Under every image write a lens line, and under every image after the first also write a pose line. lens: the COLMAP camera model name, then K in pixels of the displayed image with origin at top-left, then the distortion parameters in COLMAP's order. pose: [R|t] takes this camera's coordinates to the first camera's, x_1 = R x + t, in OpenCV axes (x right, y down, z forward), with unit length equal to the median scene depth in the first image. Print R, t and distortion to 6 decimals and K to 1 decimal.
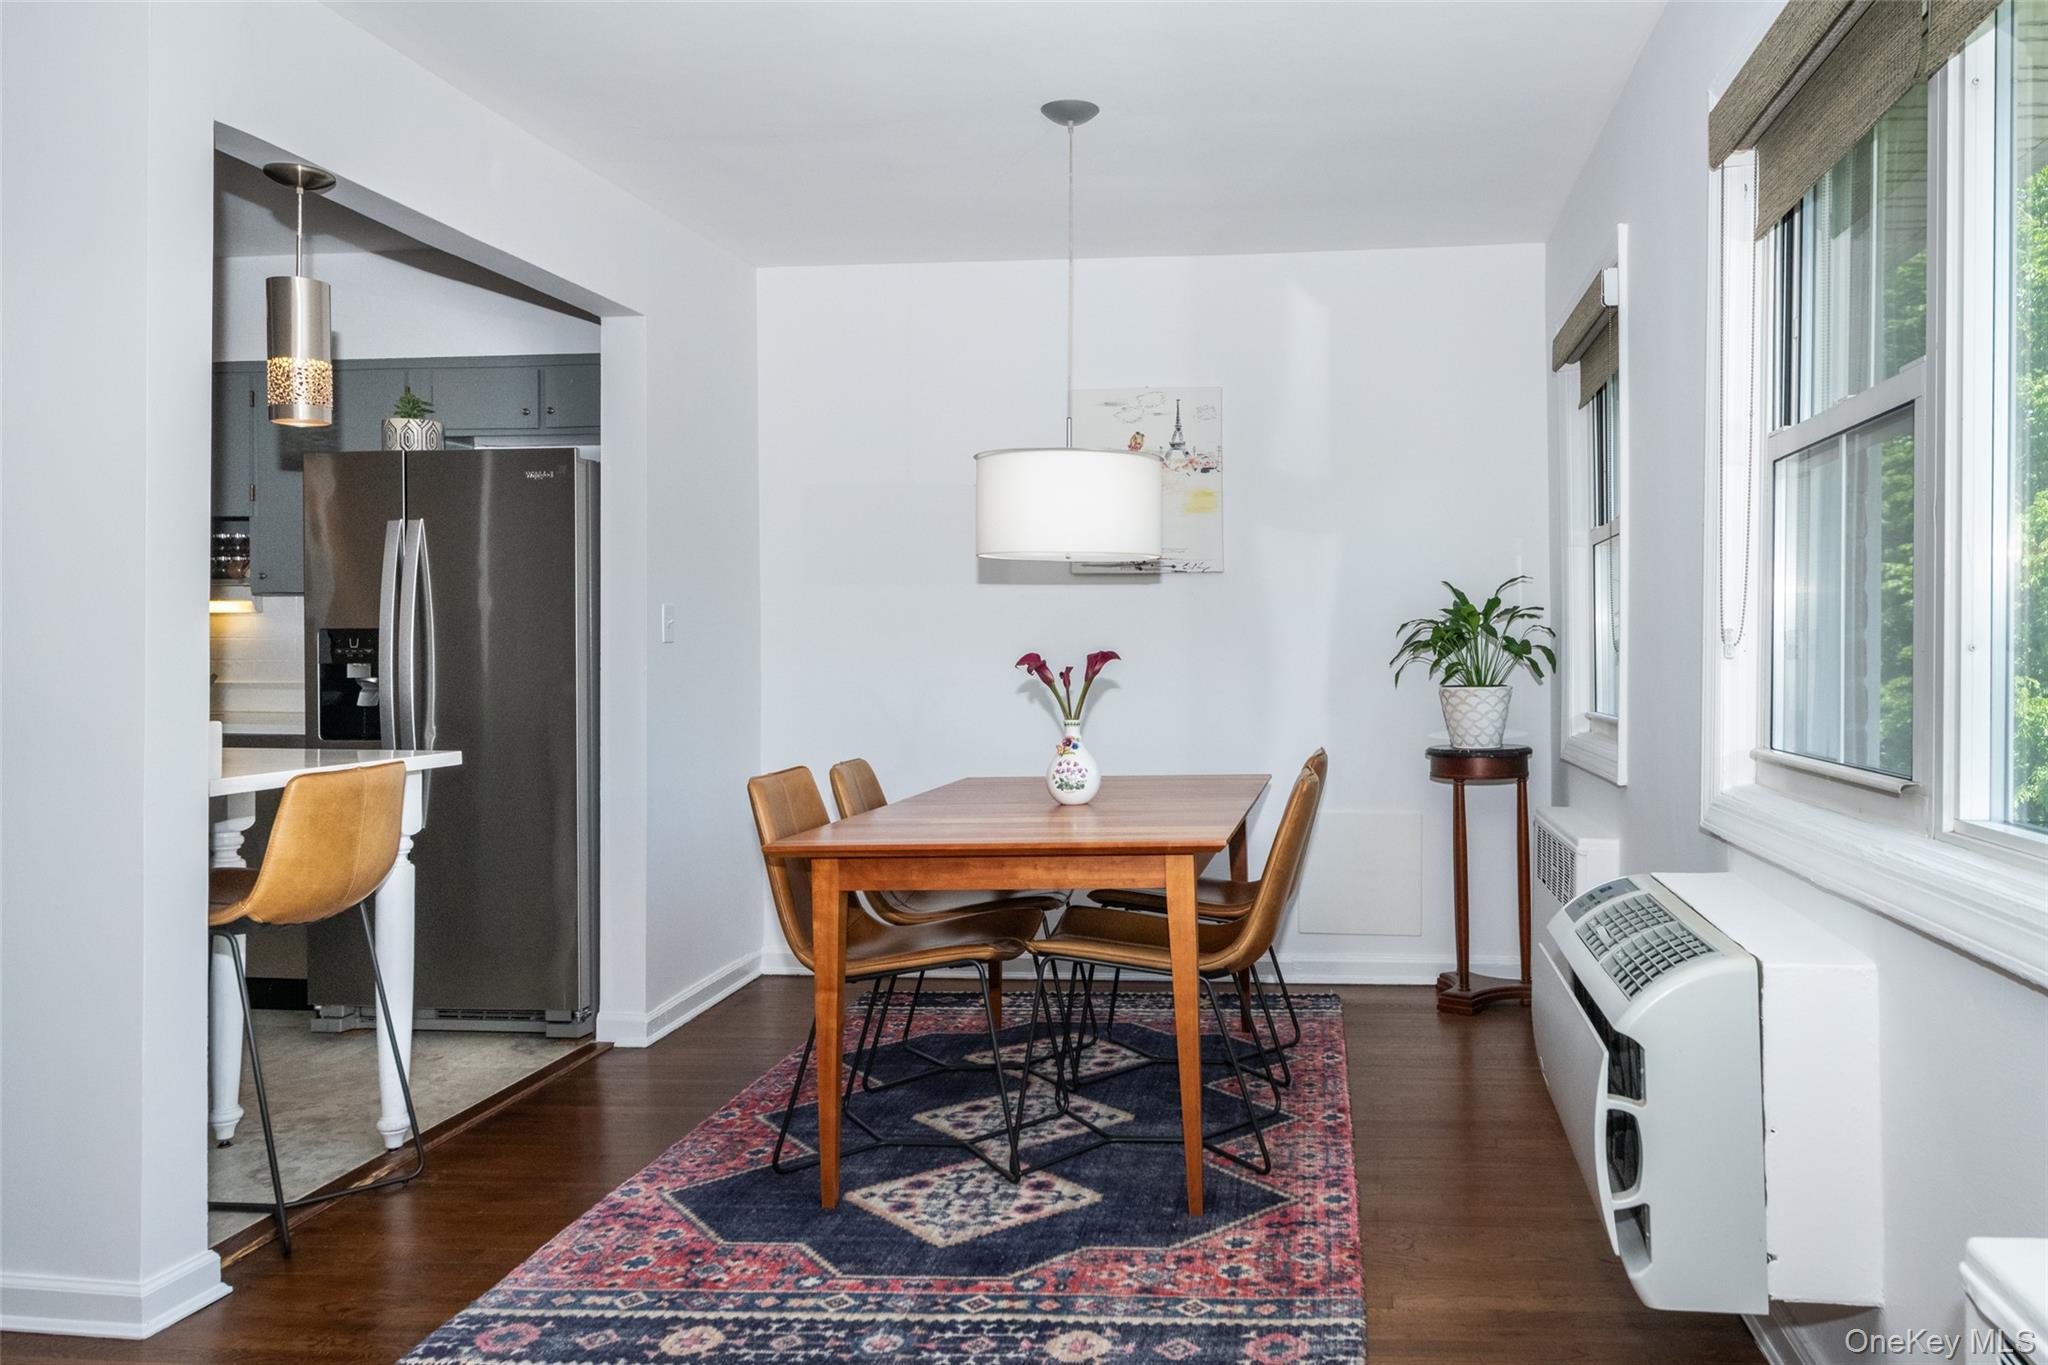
lens RADIAL K [[1338.3, 0, 1022.3], [0, 1338.3, 670.5], [0, 0, 1]] dist [0.004178, 0.000608]
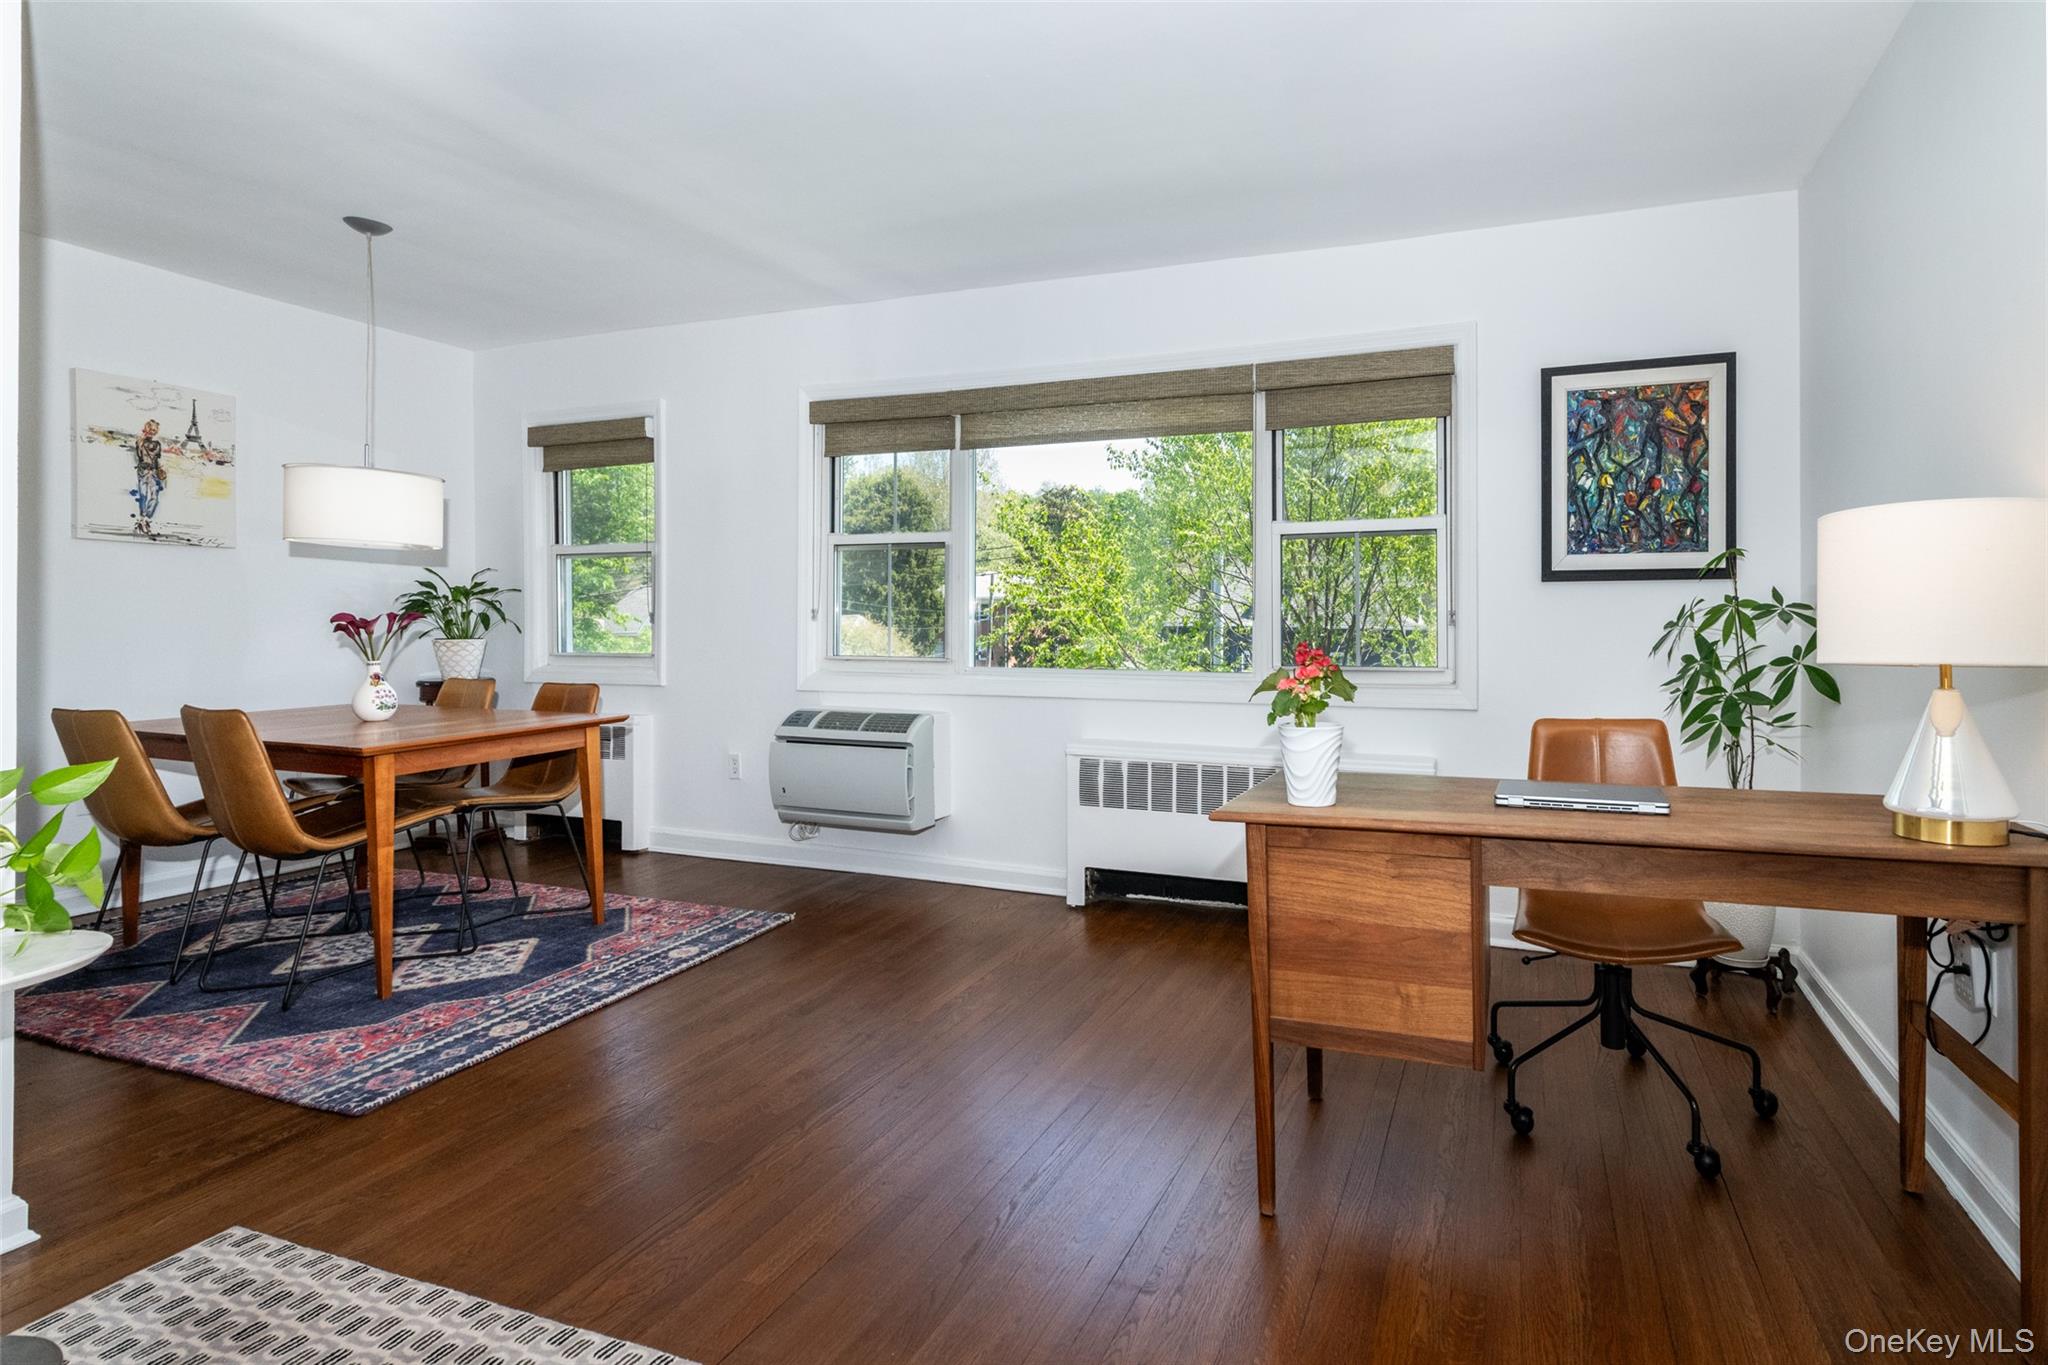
lens RADIAL K [[1187.2, 0, 1041.9], [0, 1187.2, 641.6], [0, 0, 1]] dist [0.000765, 0.000022]
pose [[0.297263, -0.008532, 0.954758, -1.338029], [0.005045, 0.999960, 0.007365, 0.015735], [-0.954782, 0.002628, 0.297294, -0.056349]]
